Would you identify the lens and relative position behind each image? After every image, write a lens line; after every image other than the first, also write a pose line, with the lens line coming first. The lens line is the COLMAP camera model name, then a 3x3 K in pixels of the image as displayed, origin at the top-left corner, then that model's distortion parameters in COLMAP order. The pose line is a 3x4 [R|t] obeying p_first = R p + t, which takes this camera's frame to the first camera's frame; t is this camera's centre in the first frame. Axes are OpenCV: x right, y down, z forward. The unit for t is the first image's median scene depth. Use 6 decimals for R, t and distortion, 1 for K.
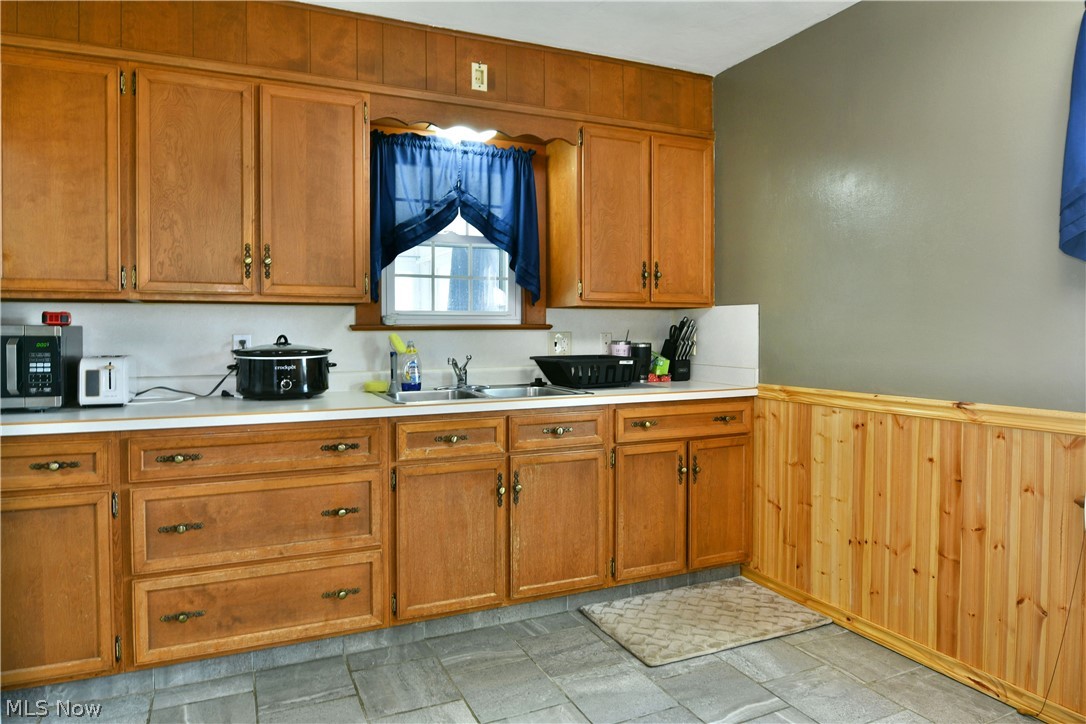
lens RADIAL K [[665.2, 0, 516.2], [0, 665.2, 339.5], [0, 0, 1]] dist [-0.013394, -0.002762]
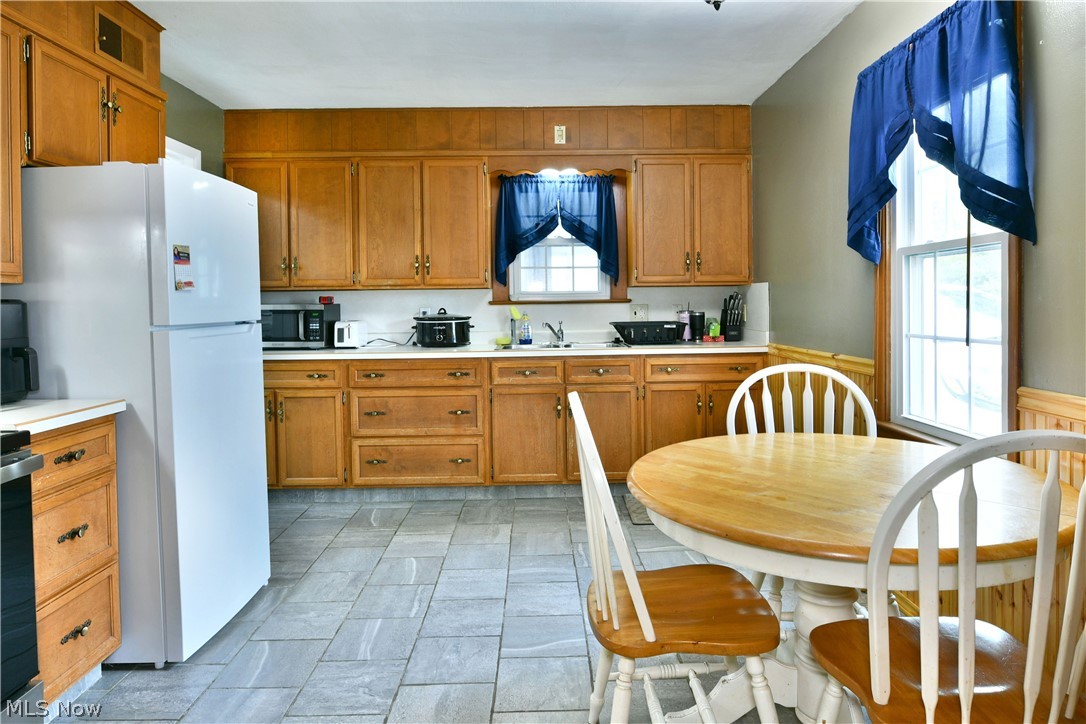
lens RADIAL K [[658.5, 0, 540.6], [0, 658.5, 309.8], [0, 0, 1]] dist [-0.015472, -0.003728]
pose [[0.922868, -0.005533, -0.385077, 0.518392], [0.005930, 0.999982, -0.000157, -0.000946], [0.385071, -0.002139, 0.922884, -0.423774]]
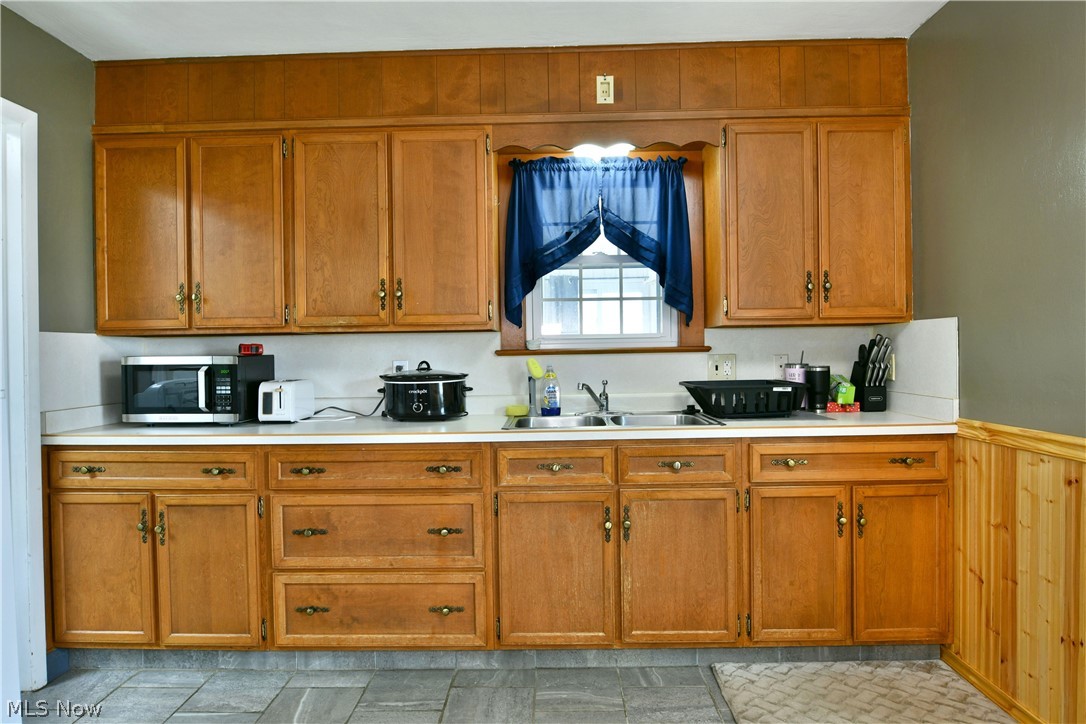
lens RADIAL K [[659.1, 0, 540.3], [0, 659.1, 357.4], [0, 0, 1]] dist [-0.013601, -0.002682]
pose [[0.911768, -0.009028, -0.410607, 0.268710], [0.008051, 0.999959, -0.004110, -0.007102], [0.410627, 0.000441, 0.911803, 0.107277]]
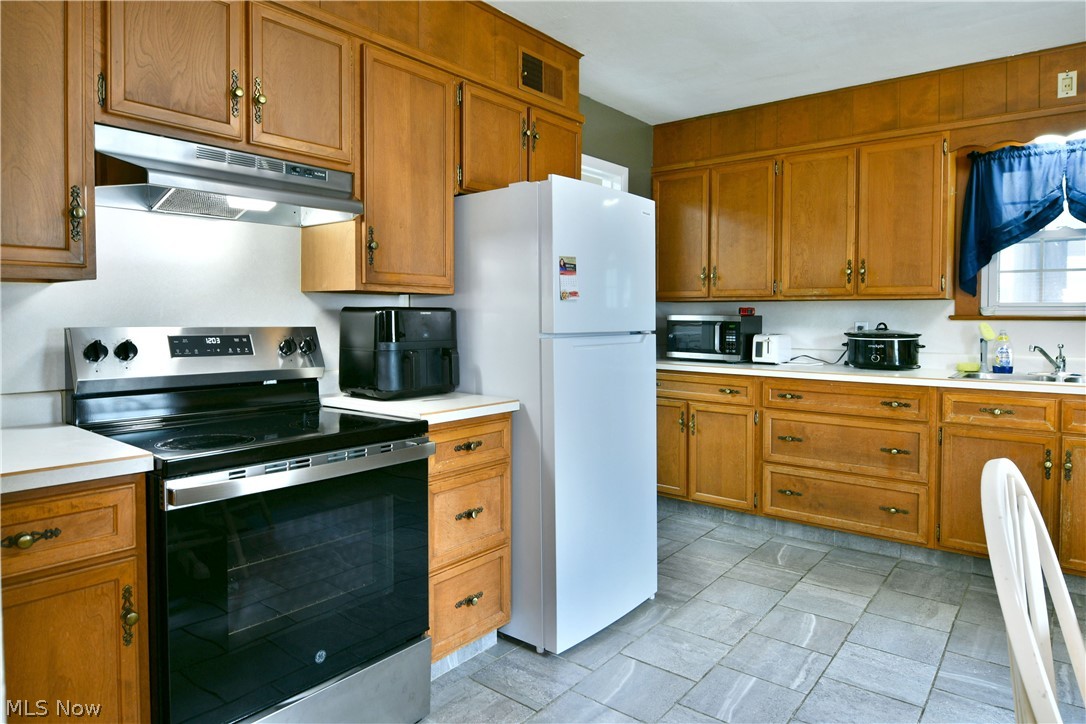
lens RADIAL K [[655.5, 0, 532.7], [0, 655.5, 330.7], [0, 0, 1]] dist [-0.013238, -0.003496]
pose [[0.464178, 0.024237, -0.885410, 0.523761], [-0.016540, 0.999688, 0.018693, -0.003713], [0.885588, 0.005968, 0.464434, -0.270150]]
